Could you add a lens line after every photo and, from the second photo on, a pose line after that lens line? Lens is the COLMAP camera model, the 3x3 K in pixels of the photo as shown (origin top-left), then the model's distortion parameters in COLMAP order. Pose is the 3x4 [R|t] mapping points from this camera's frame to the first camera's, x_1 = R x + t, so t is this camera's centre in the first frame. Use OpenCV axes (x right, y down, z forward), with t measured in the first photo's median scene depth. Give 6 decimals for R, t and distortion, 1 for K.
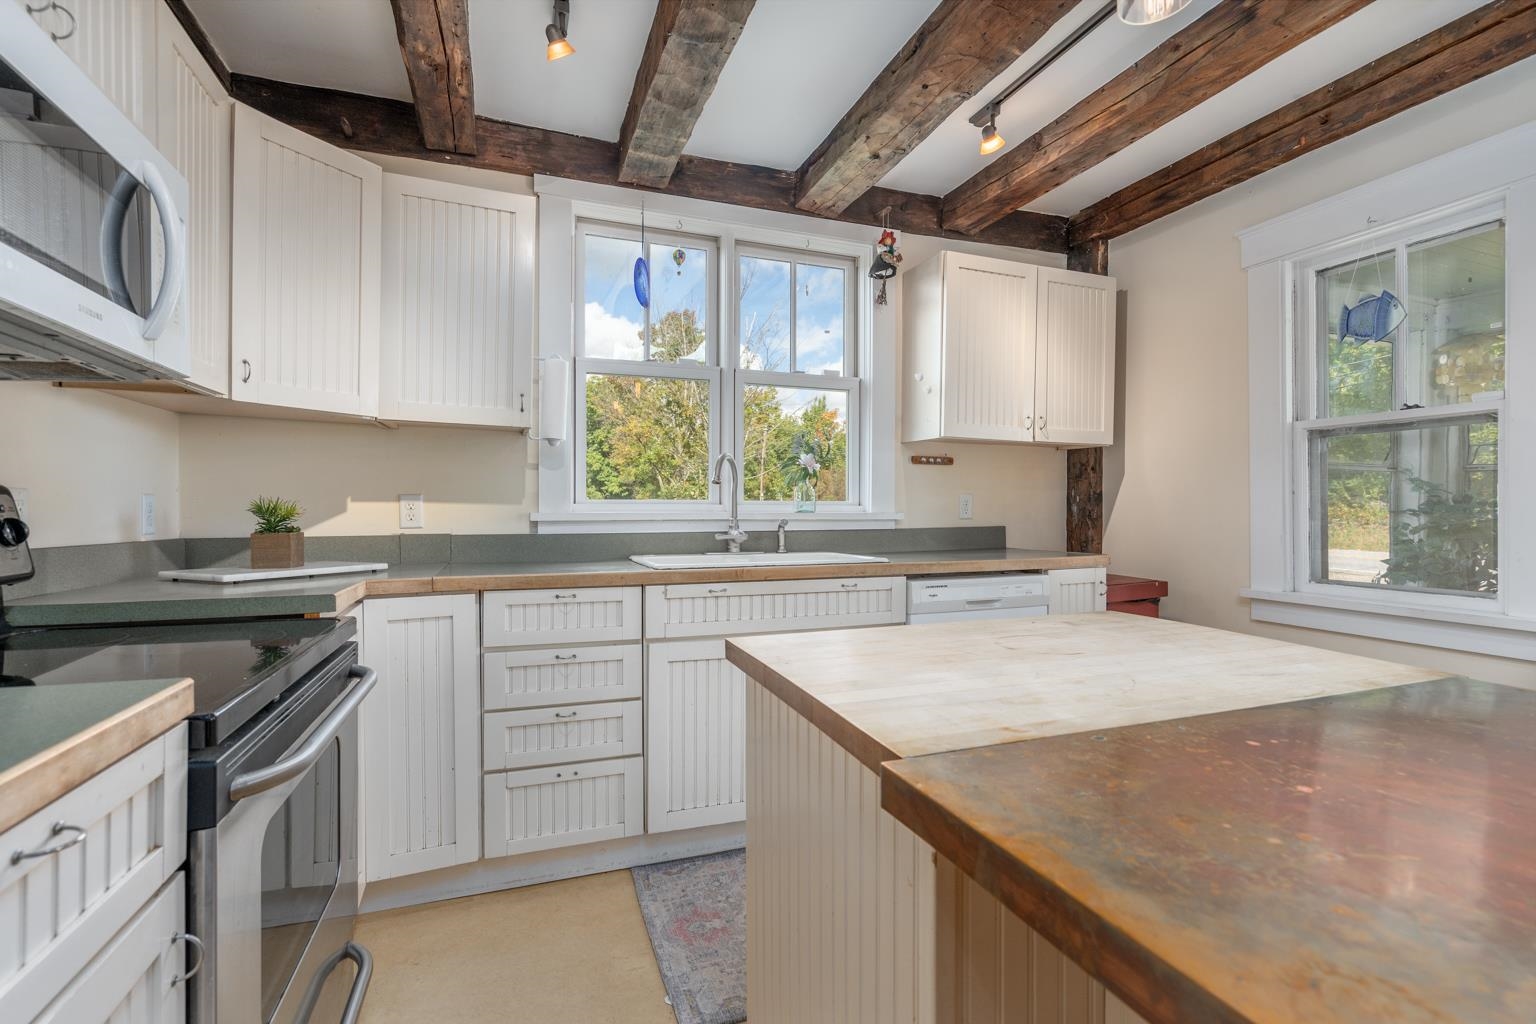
lens RADIAL K [[699.5, 0, 768.0], [0, 699.5, 512.0], [0, 0, 1]] dist [-0.000369, 0.000064]
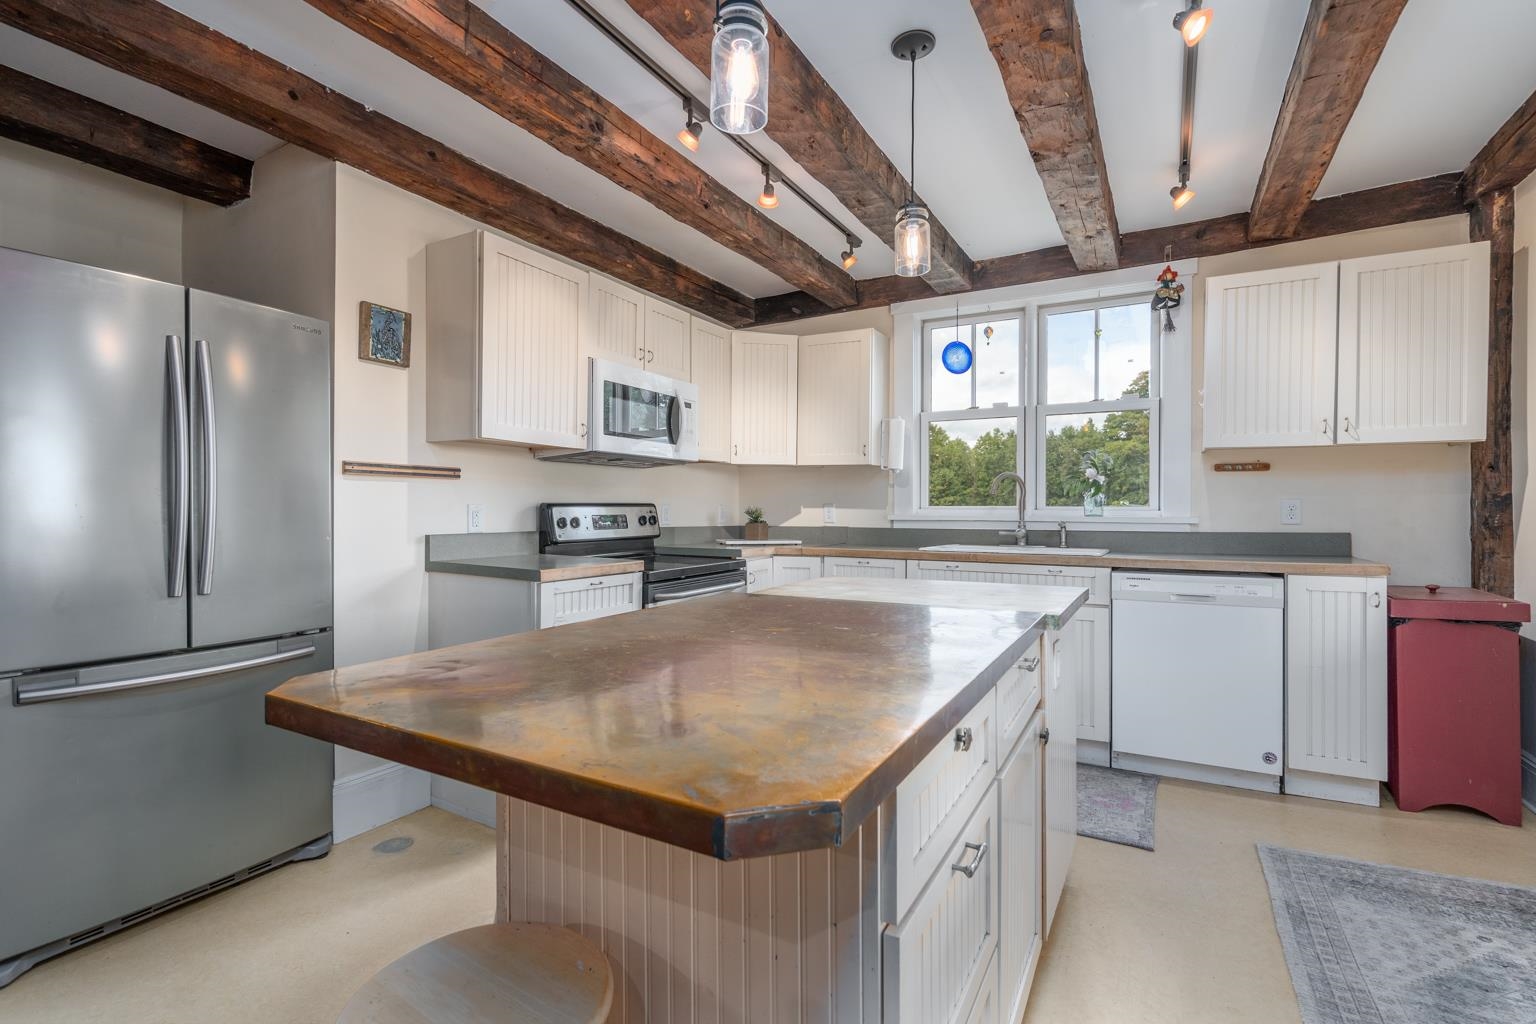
lens RADIAL K [[699.5, 0, 768.0], [0, 699.5, 512.0], [0, 0, 1]] dist [-0.000369, 0.000064]
pose [[0.645924, 0.004803, -0.763387, 0.661754], [-0.005168, 0.999985, 0.001919, -0.006318], [0.763384, 0.002705, 0.645939, -0.235244]]
